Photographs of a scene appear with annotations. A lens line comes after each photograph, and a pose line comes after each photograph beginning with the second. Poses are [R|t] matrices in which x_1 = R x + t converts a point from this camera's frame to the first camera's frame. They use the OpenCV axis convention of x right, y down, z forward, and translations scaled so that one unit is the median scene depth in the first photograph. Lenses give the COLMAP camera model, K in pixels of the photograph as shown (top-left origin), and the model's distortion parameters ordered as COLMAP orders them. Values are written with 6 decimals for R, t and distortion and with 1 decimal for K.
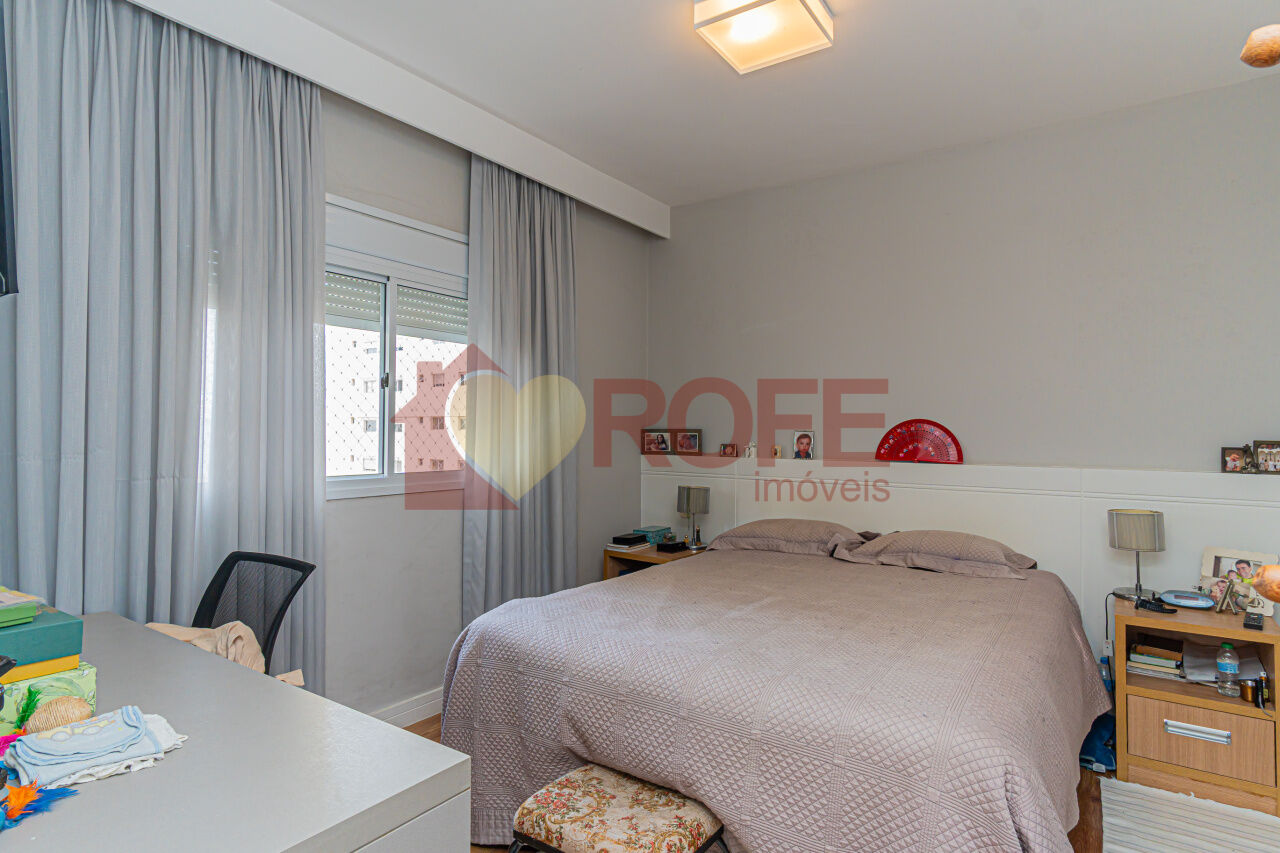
lens RADIAL K [[682.6, 0, 640.4], [0, 682.6, 428.3], [0, 0, 1]] dist [-0.000750, -0.000305]
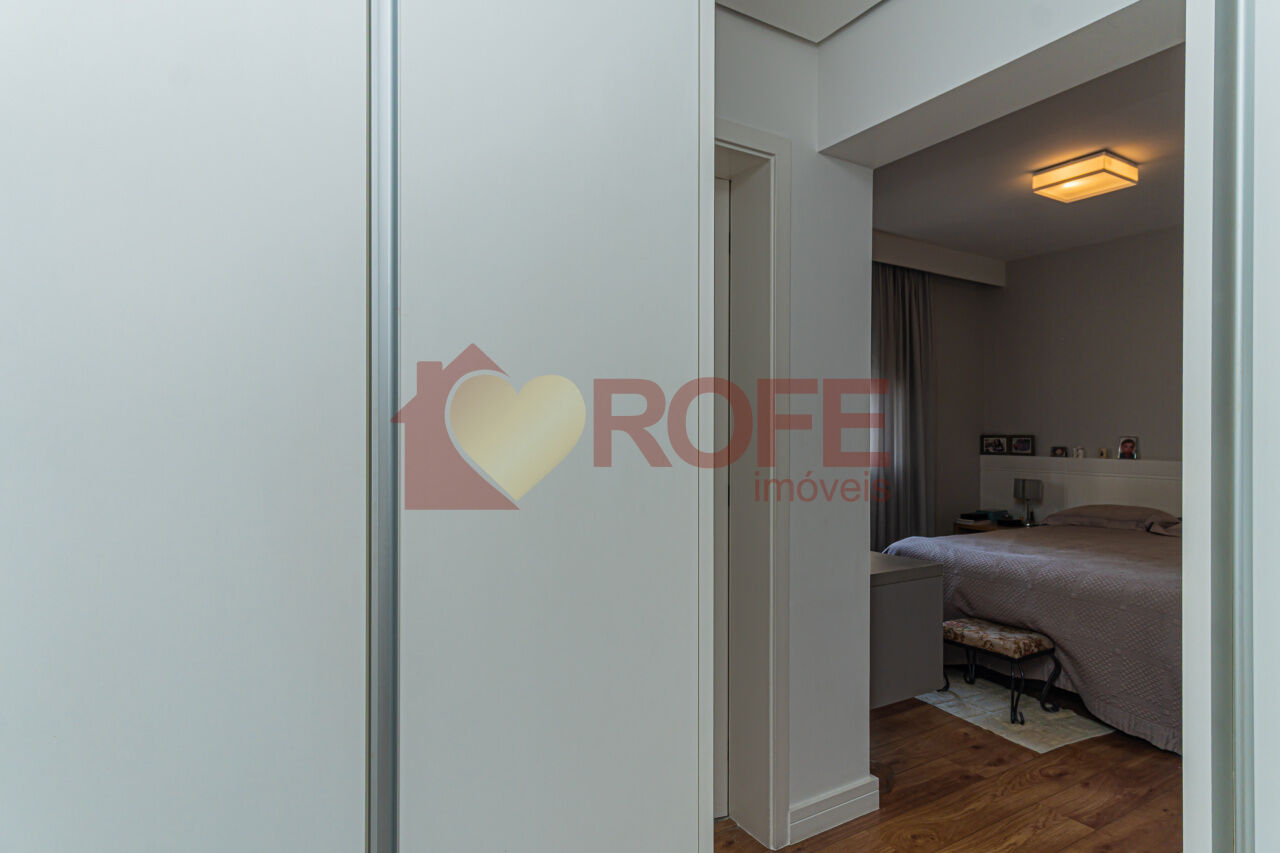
lens RADIAL K [[682.6, 0, 641.2], [0, 682.6, 430.6], [0, 0, 1]] dist [-0.000750, -0.000305]
pose [[0.912170, -0.002770, -0.409802, -0.064450], [0.002220, 0.999996, -0.001819, -0.007337], [0.409805, 0.000749, 0.912173, -0.521236]]
